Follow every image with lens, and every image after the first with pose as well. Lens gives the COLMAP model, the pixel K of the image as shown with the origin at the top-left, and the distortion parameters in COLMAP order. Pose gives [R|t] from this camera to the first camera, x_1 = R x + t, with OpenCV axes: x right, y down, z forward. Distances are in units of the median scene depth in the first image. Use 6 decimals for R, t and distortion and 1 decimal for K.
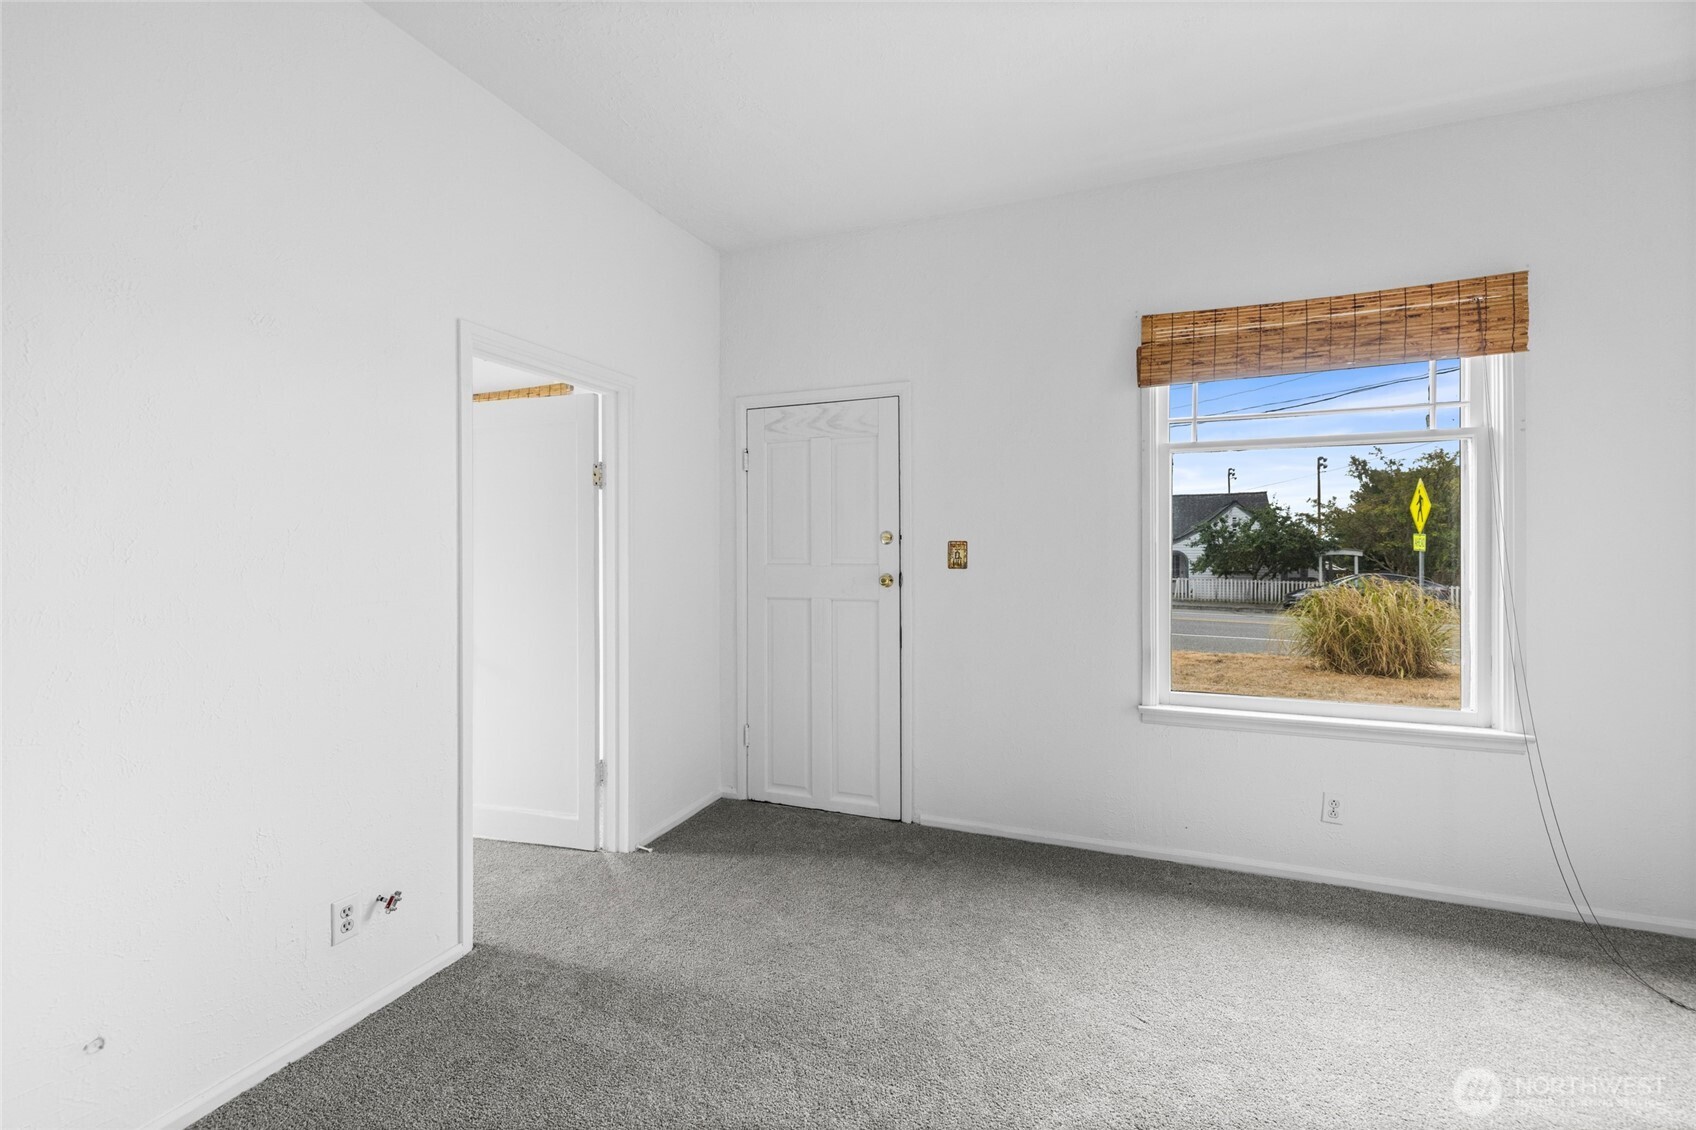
lens RADIAL K [[730.7, 0, 844.1], [0, 730.7, 554.3], [0, 0, 1]] dist [-0.004616, 0.000558]
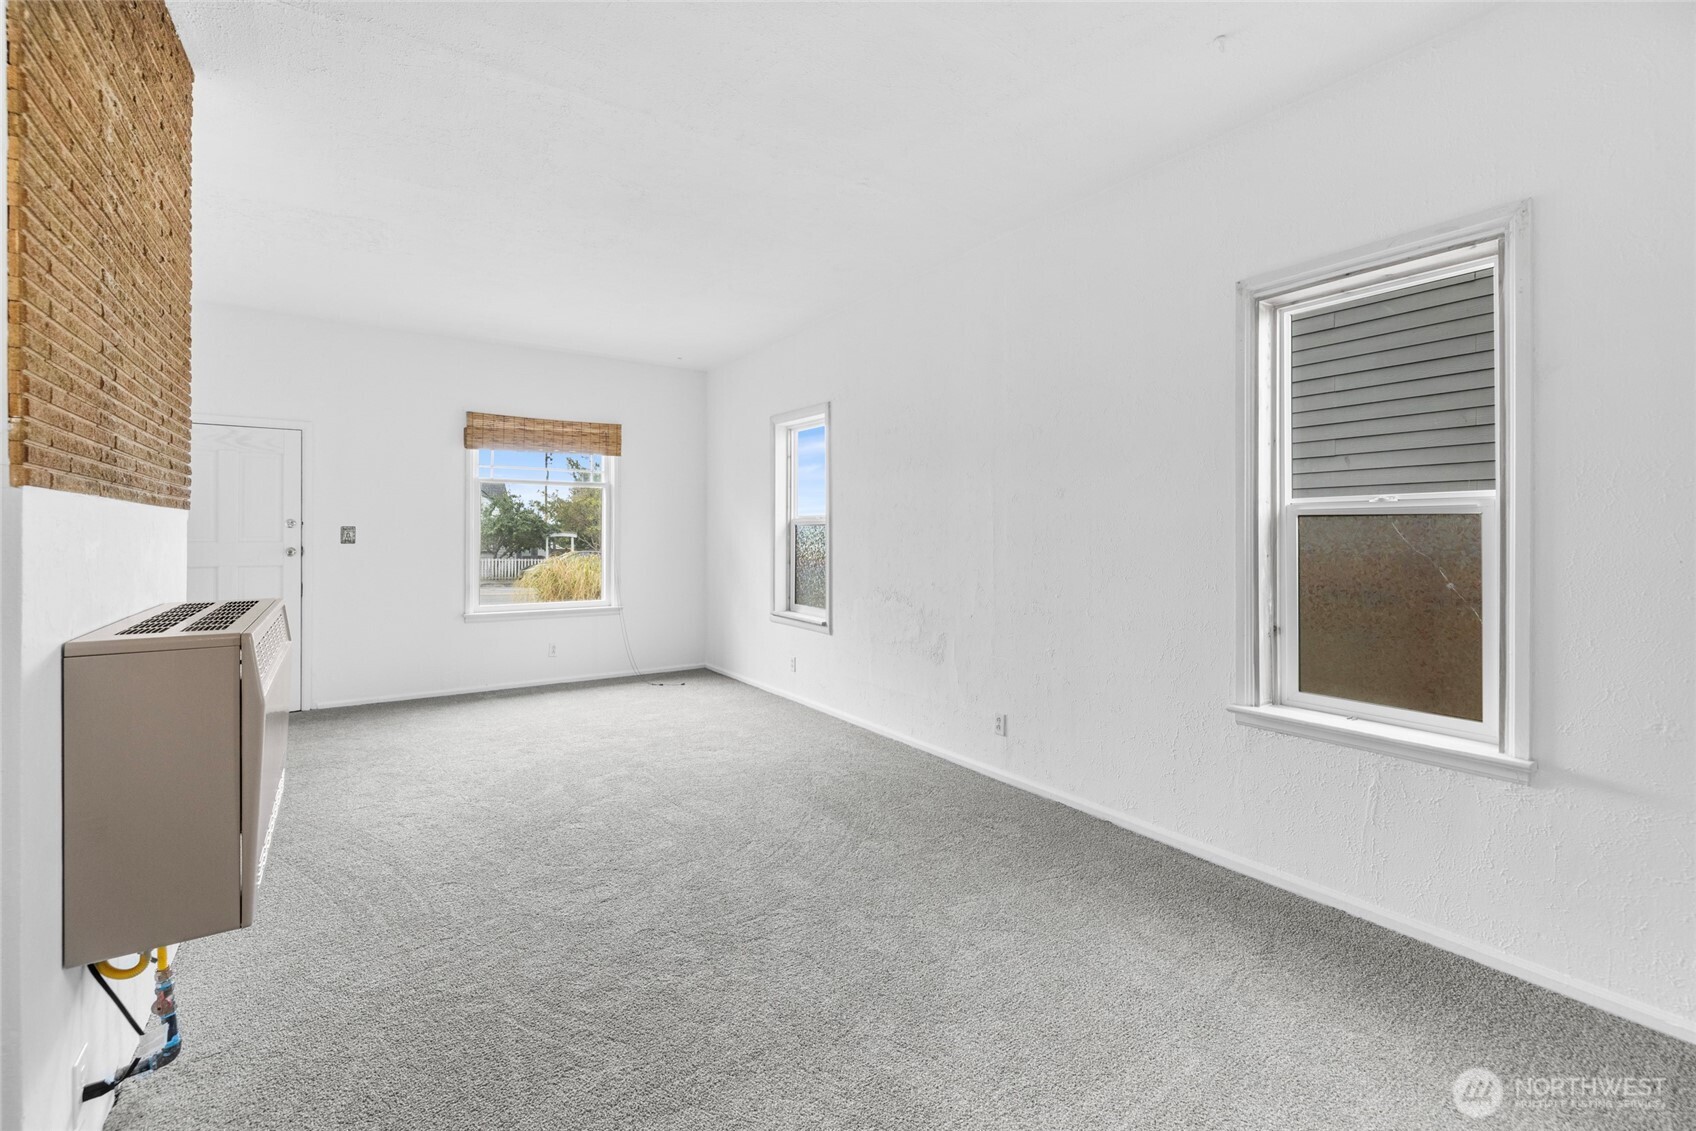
lens RADIAL K [[730.7, 0, 811.8], [0, 730.7, 528.9], [0, 0, 1]] dist [-0.004616, 0.000558]
pose [[0.600337, 0.009437, 0.799691, -0.484369], [-0.001431, 0.999941, -0.010726, 0.002893], [-0.799746, 0.005294, 0.600315, -0.733915]]
